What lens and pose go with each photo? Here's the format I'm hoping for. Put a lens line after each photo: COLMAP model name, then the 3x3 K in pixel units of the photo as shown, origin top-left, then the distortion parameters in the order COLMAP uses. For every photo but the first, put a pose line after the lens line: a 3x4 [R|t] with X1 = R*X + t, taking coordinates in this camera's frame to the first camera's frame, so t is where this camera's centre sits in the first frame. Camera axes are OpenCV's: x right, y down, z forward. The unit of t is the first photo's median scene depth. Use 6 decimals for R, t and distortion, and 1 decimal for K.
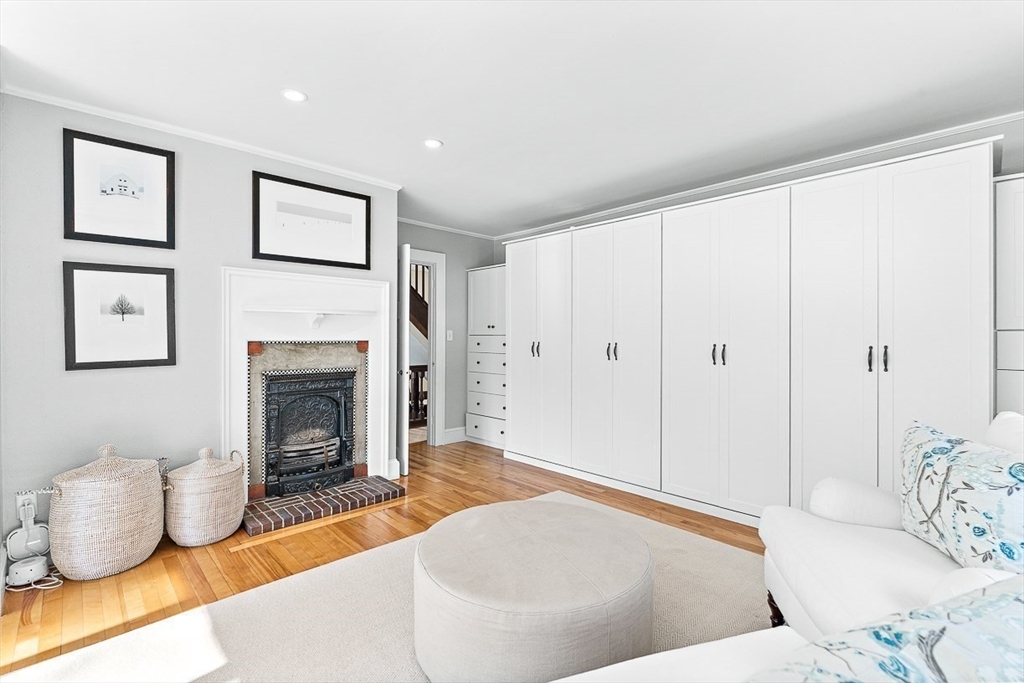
lens RADIAL K [[459.2, 0, 518.4], [0, 459.2, 336.9], [0, 0, 1]] dist [-0.004185, -0.000224]
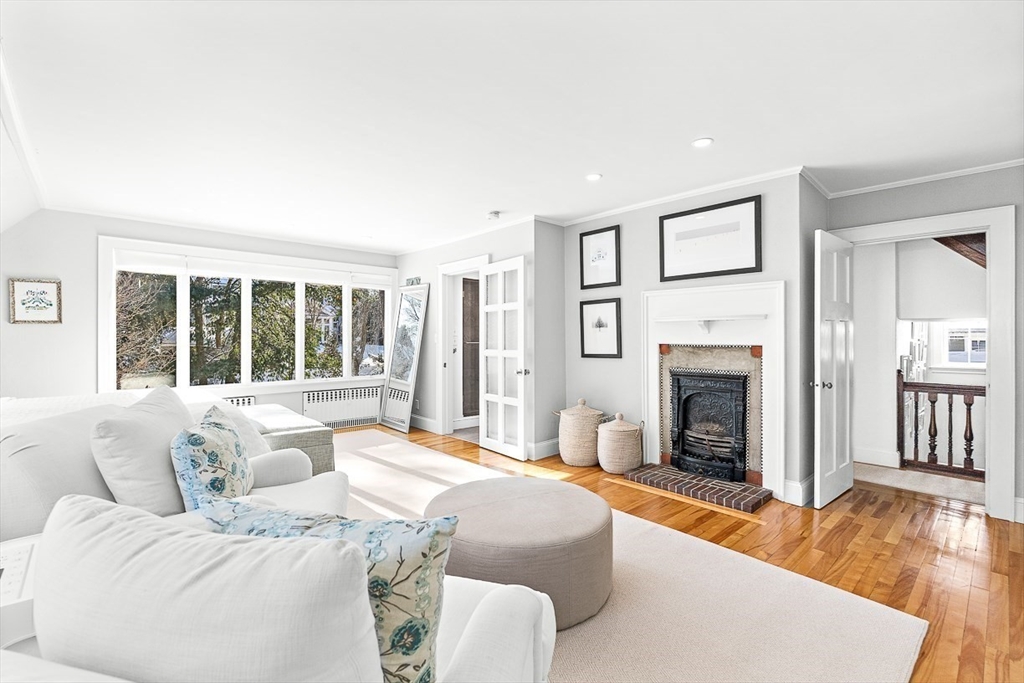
lens RADIAL K [[459.2, 0, 515.4], [0, 459.2, 339.0], [0, 0, 1]] dist [-0.004185, -0.000224]
pose [[-0.024481, 0.002630, -0.999697, 0.734560], [-0.002569, 0.999993, 0.002694, -0.007460], [0.999697, 0.002634, -0.024474, 0.582993]]
